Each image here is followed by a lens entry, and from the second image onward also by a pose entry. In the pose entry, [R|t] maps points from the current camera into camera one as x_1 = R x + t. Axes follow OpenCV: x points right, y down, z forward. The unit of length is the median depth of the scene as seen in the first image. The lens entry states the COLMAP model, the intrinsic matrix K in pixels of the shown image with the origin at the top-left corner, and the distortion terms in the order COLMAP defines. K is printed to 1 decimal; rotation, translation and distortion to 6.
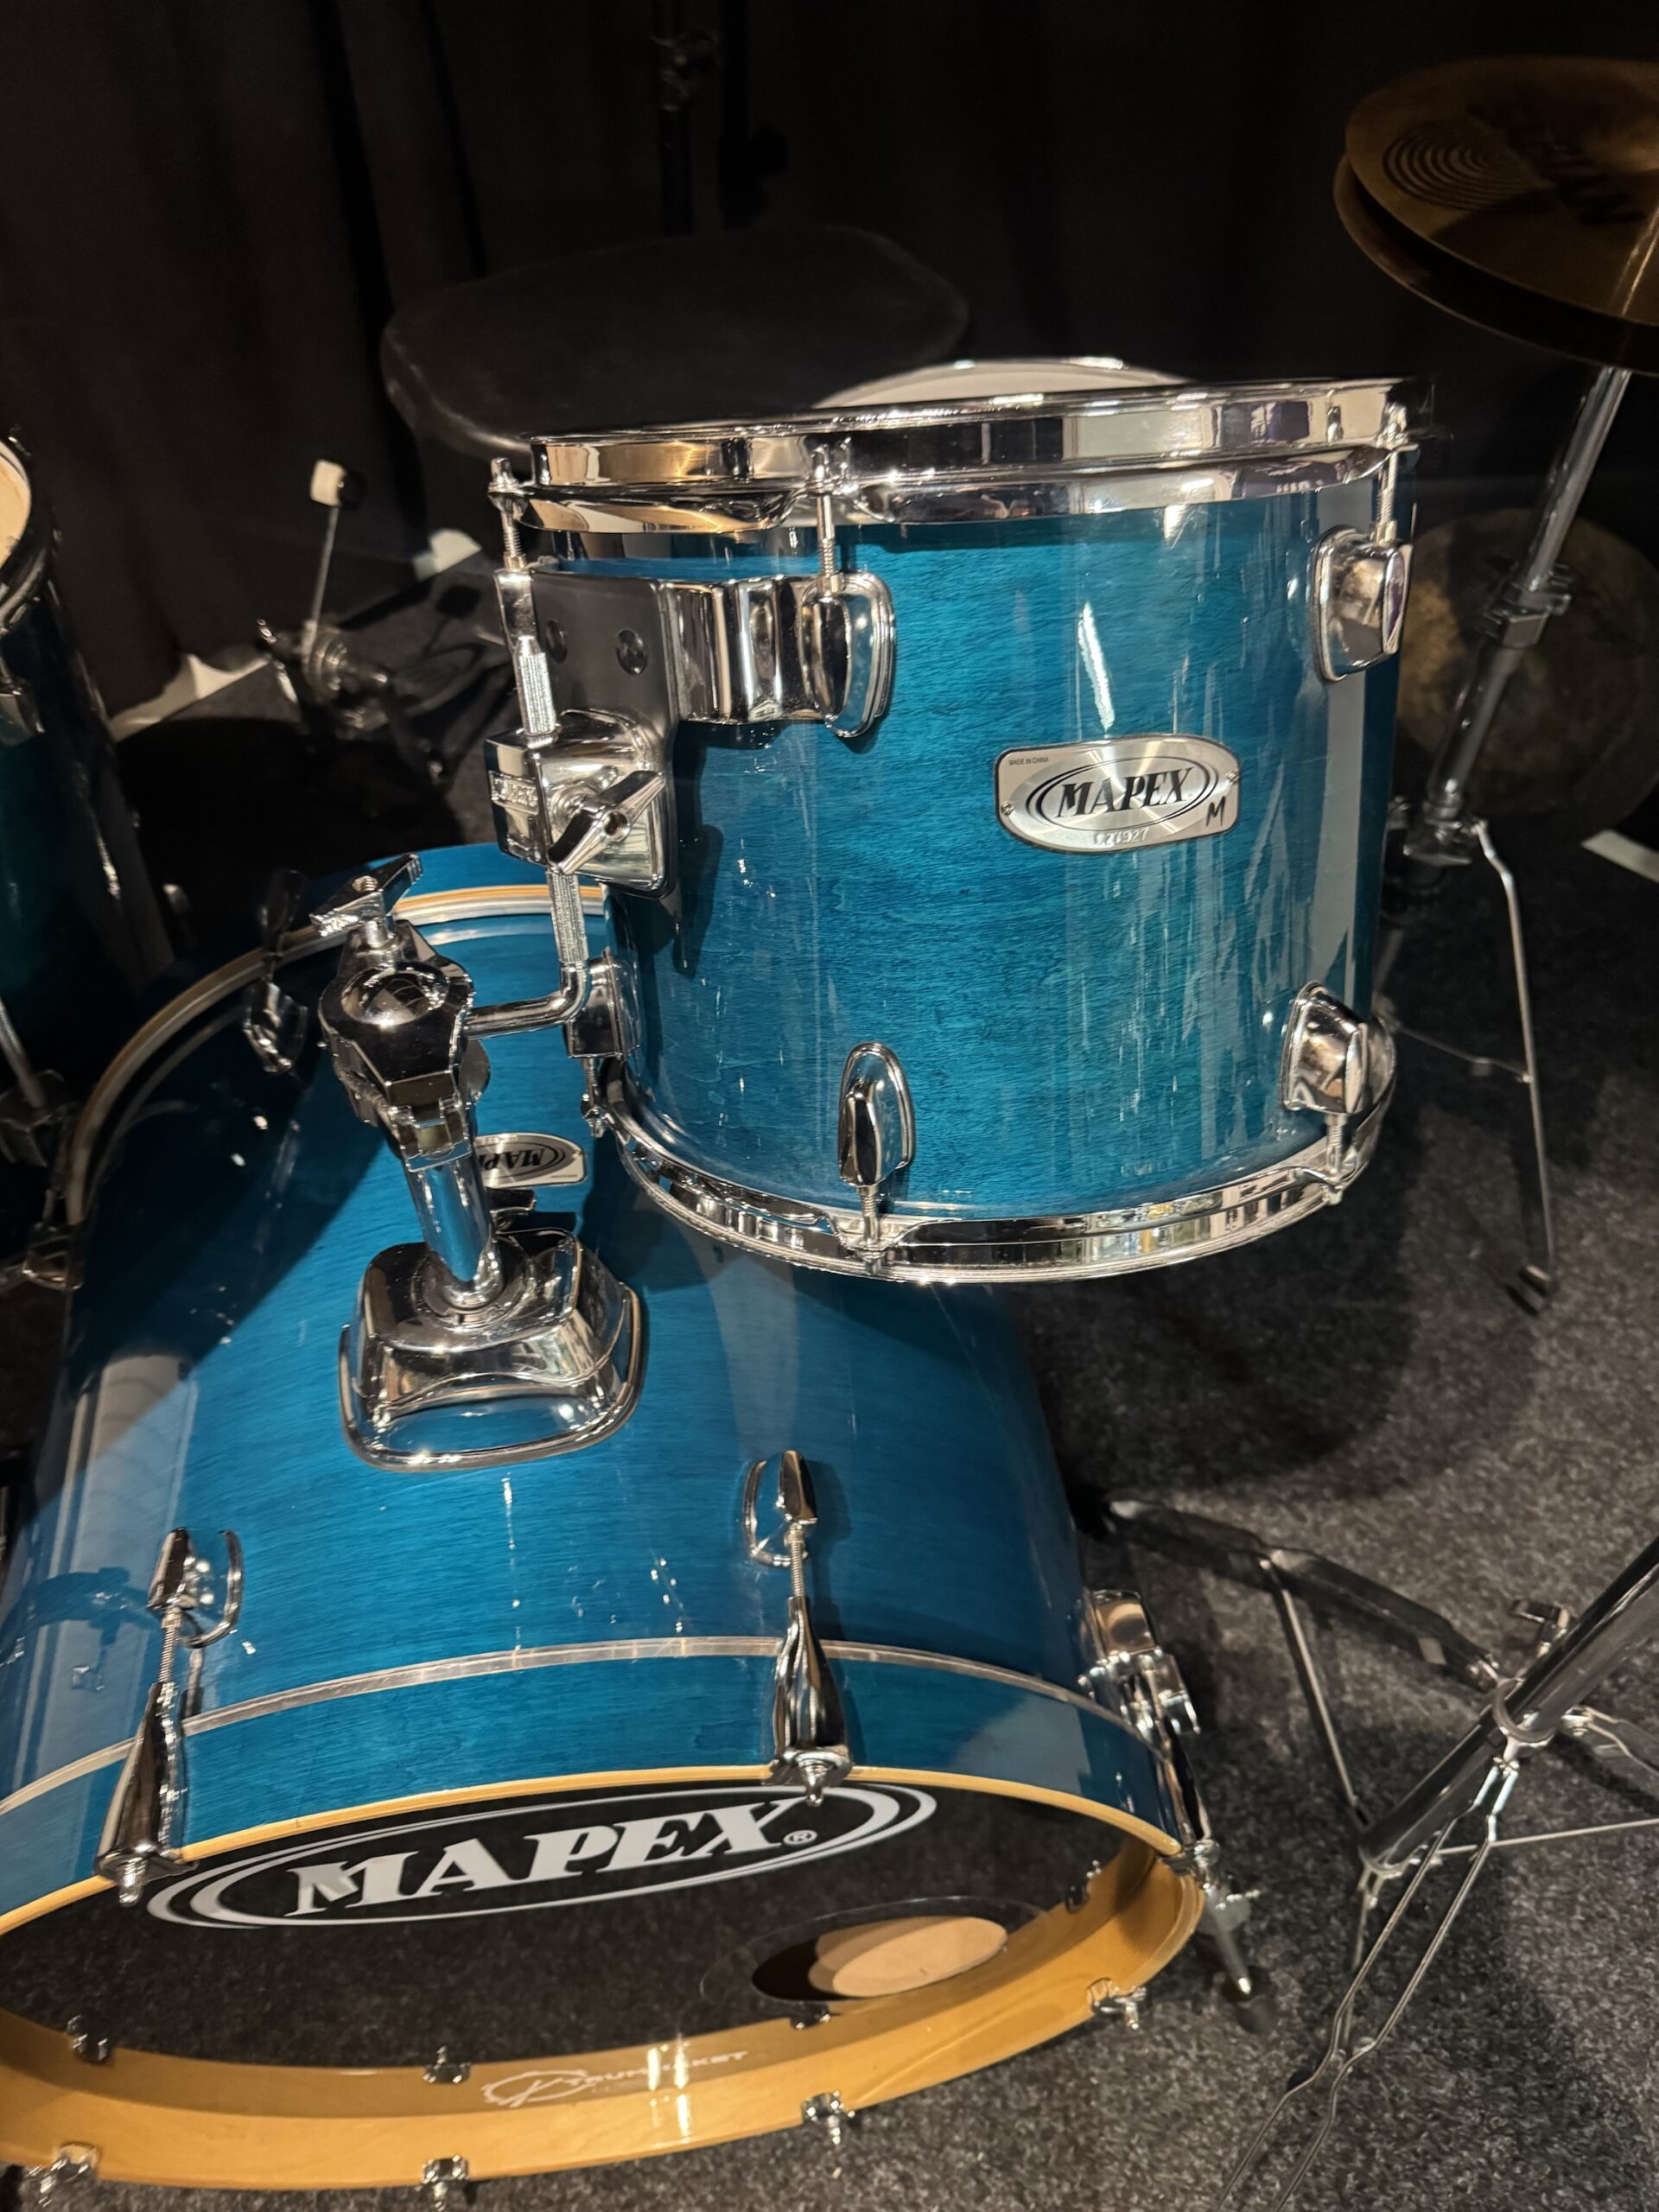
lens RADIAL K [[1475.4, 0, 829.5], [0, 1475.4, 1106.0], [0, 0, 1]] dist [-0.001090, -0.002387]
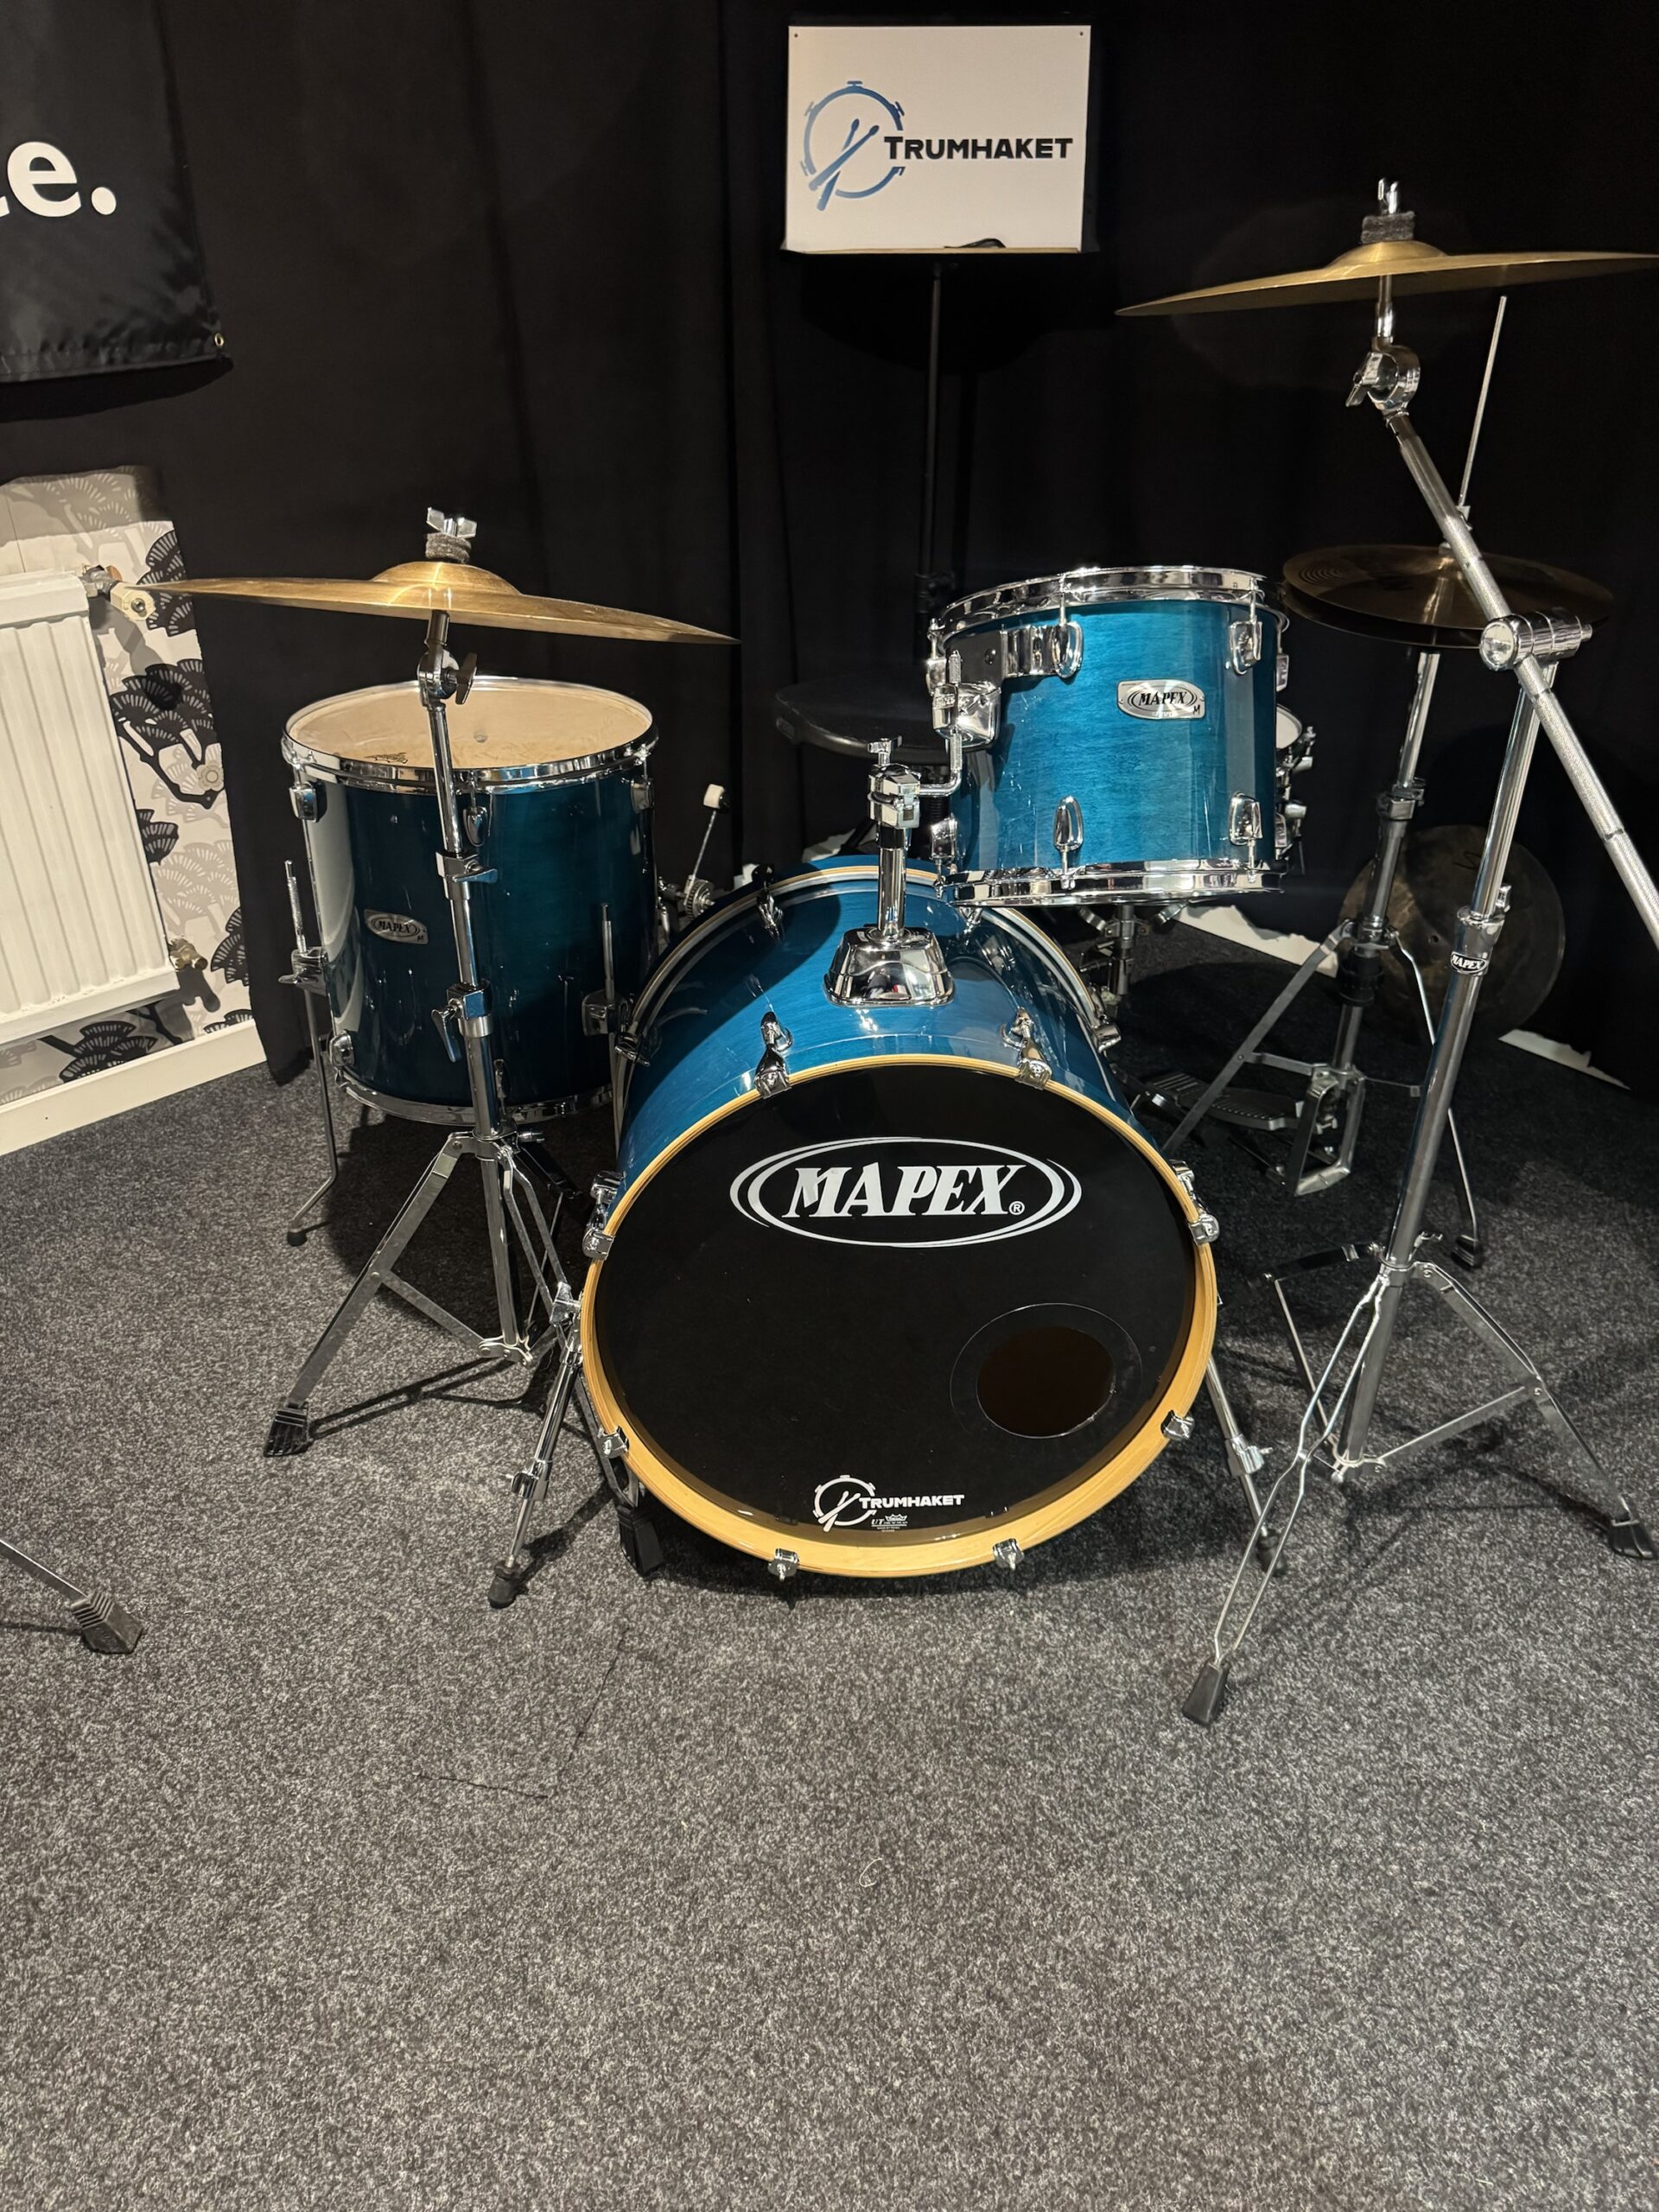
lens RADIAL K [[1475.4, 0, 829.5], [0, 1475.4, 1106.0], [0, 0, 1]] dist [-0.001090, -0.002387]
pose [[0.995642, 0.038412, -0.084983, -0.115088], [-0.064613, 0.941219, -0.331559, 1.089966], [0.067251, 0.335605, 0.939599, -1.088111]]
